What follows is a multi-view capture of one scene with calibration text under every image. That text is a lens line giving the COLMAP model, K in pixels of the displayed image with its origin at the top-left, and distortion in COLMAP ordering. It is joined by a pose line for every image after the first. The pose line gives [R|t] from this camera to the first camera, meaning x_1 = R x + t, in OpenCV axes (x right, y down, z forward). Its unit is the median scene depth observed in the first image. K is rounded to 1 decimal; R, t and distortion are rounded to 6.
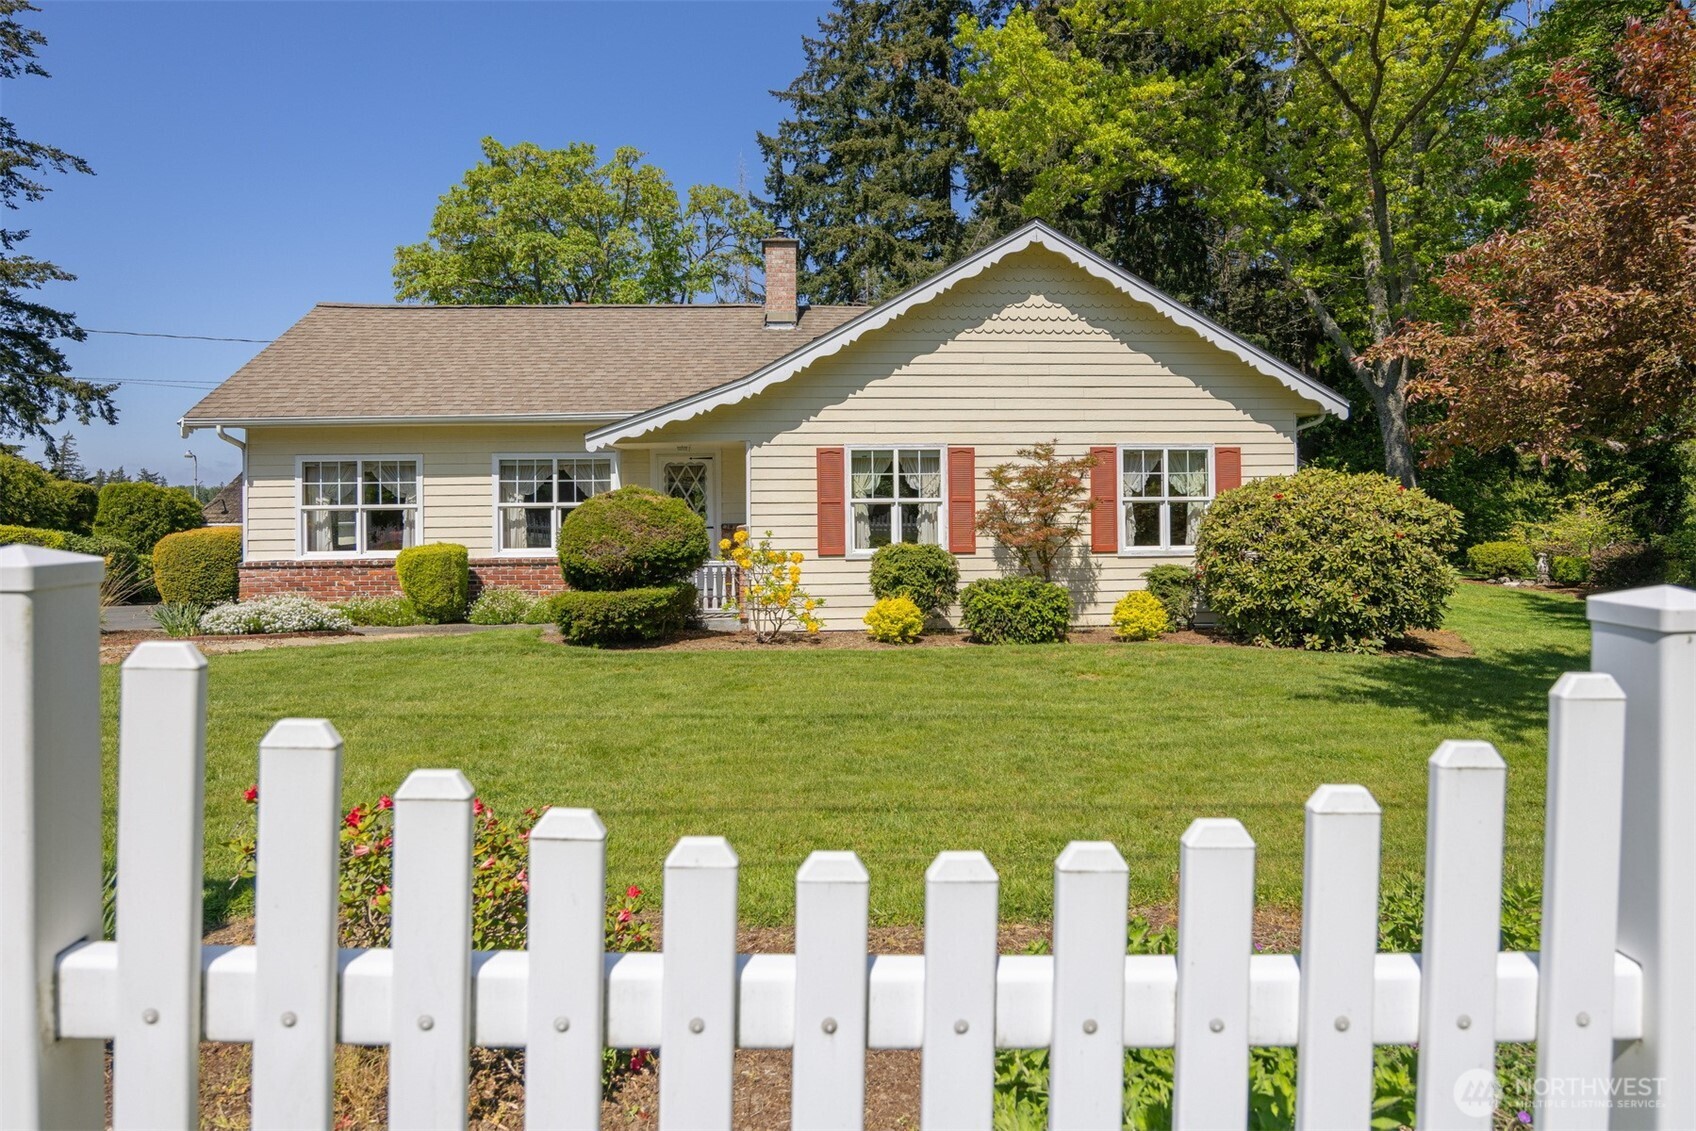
lens RADIAL K [[887.8, 0, 841.8], [0, 887.8, 507.2], [0, 0, 1]] dist [-0.018259, -0.000249]
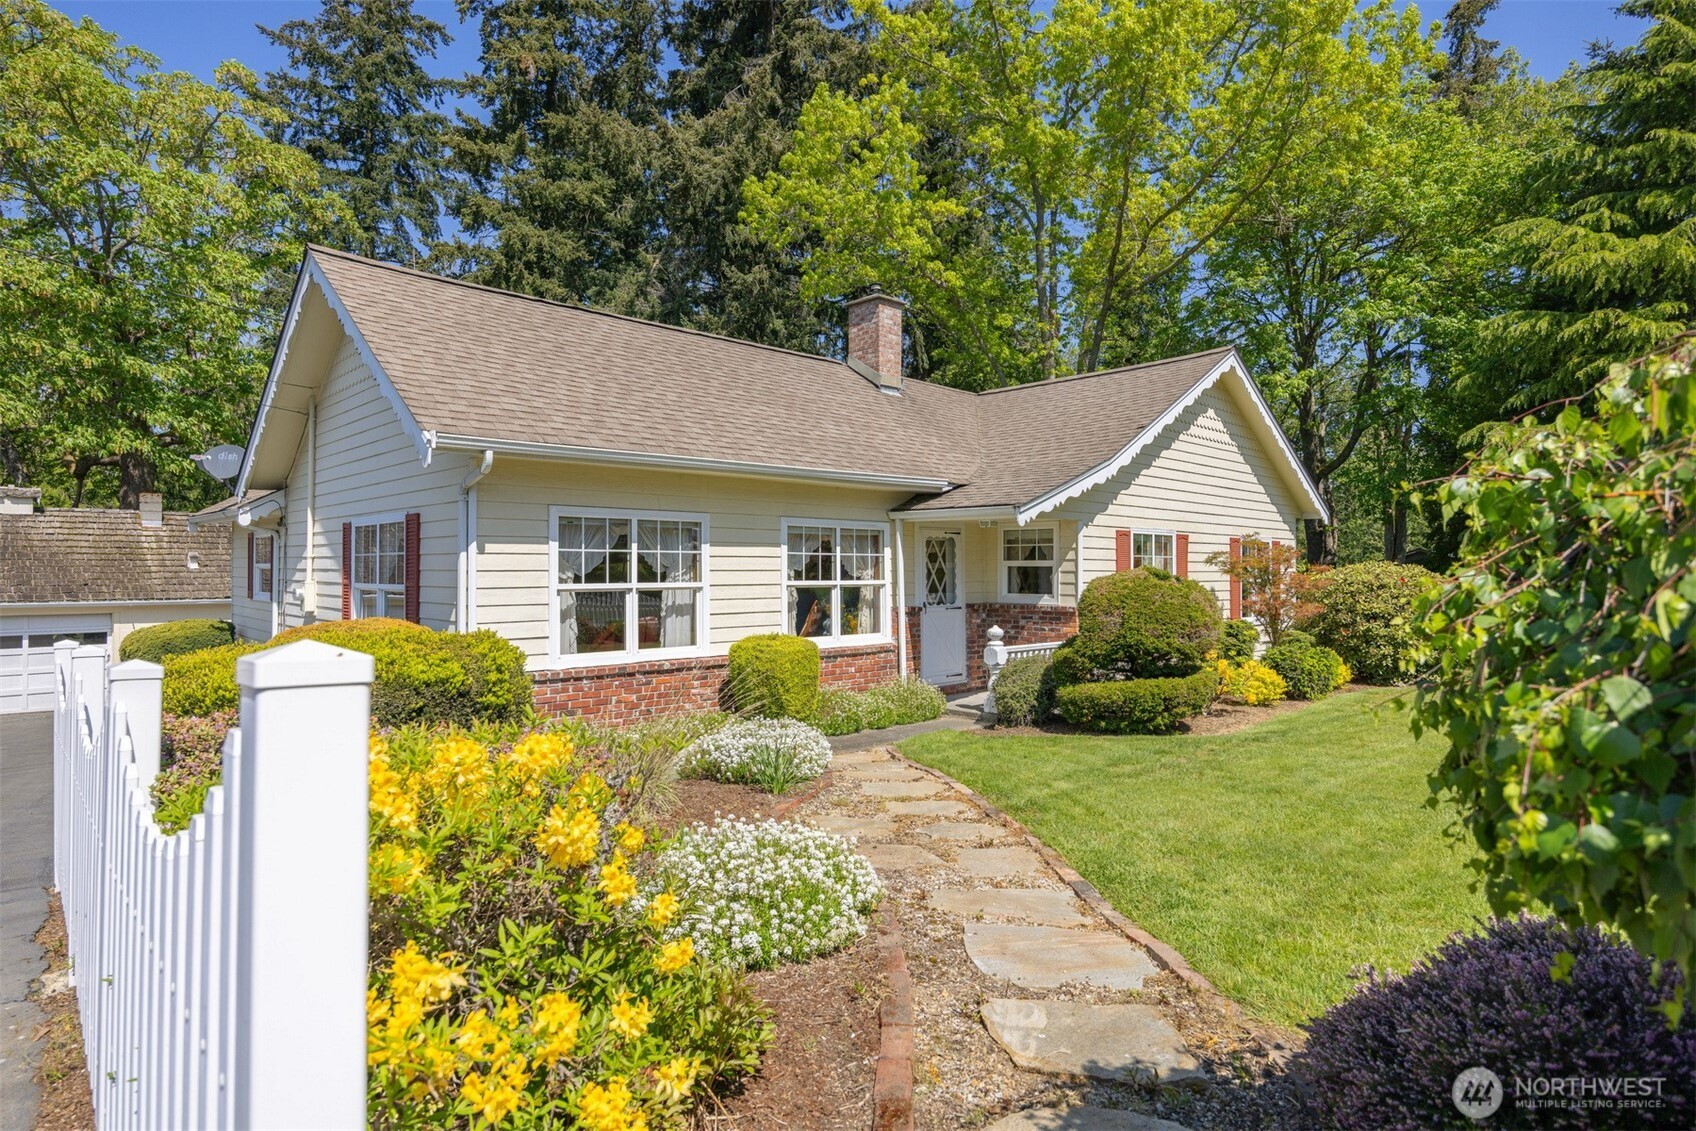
lens RADIAL K [[930.8, 0, 860.8], [0, 930.8, 561.7], [0, 0, 1]] dist [-0.006790, -0.001765]
pose [[0.756112, 0.017336, 0.654212, -0.908178], [-0.004682, 0.999767, -0.021082, -0.004875], [-0.654425, 0.012878, 0.756017, 0.348258]]
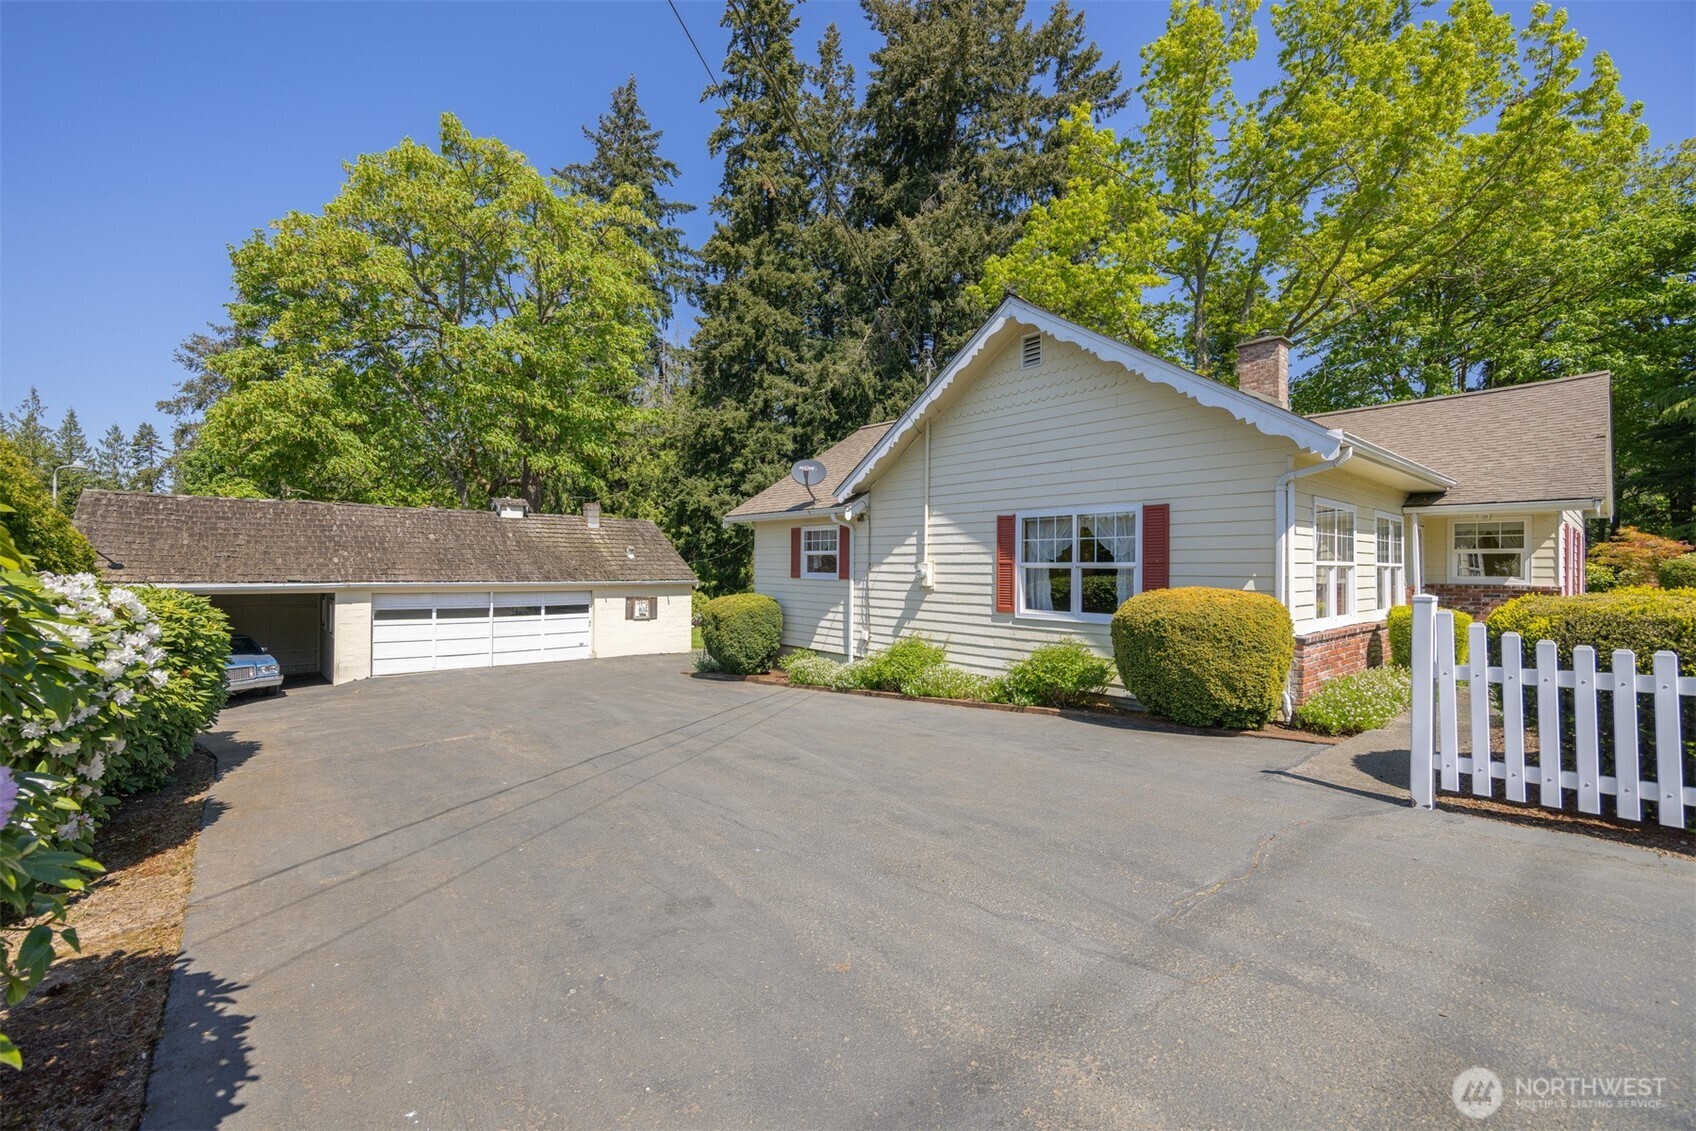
lens RADIAL K [[690.8, 0, 806.1], [0, 690.8, 564.0], [0, 0, 1]] dist [-0.003776, -0.000172]
pose [[0.813699, 0.017283, 0.581030, -1.364922], [-0.009781, 0.999823, -0.016043, 0.015266], [-0.581205, 0.007371, 0.813724, 0.781641]]
